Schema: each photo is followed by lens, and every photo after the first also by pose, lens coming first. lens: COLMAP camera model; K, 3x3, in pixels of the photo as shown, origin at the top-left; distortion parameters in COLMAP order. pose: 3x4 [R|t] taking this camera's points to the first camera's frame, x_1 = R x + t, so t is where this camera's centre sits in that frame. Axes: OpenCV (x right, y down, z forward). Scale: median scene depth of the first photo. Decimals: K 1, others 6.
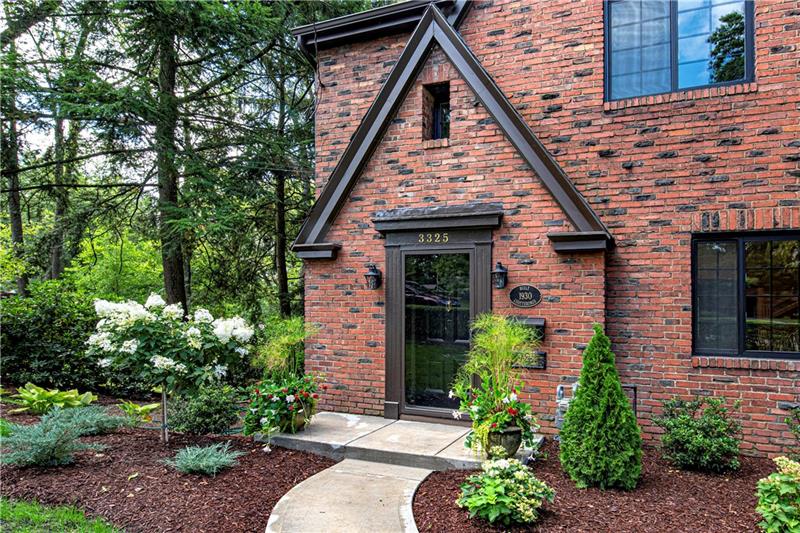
lens RADIAL K [[514.7, 0, 406.2], [0, 514.7, 296.4], [0, 0, 1]] dist [0.004658, -0.002316]
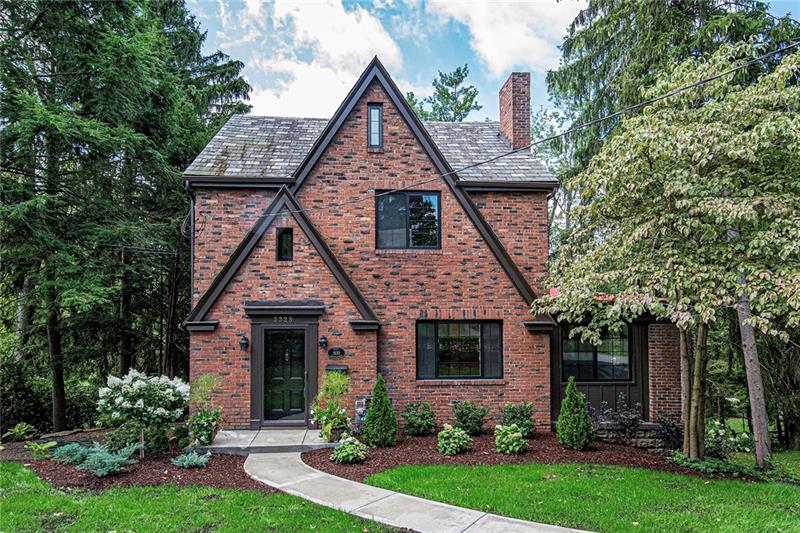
lens RADIAL K [[554.3, 0, 398.9], [0, 554.3, 267.7], [0, 0, 1]] dist [0.004994, -0.000971]
pose [[0.887284, 0.017809, 0.460879, -0.485336], [0.001657, 0.999125, -0.041796, -0.221654], [-0.461220, 0.037849, 0.886478, -0.860659]]
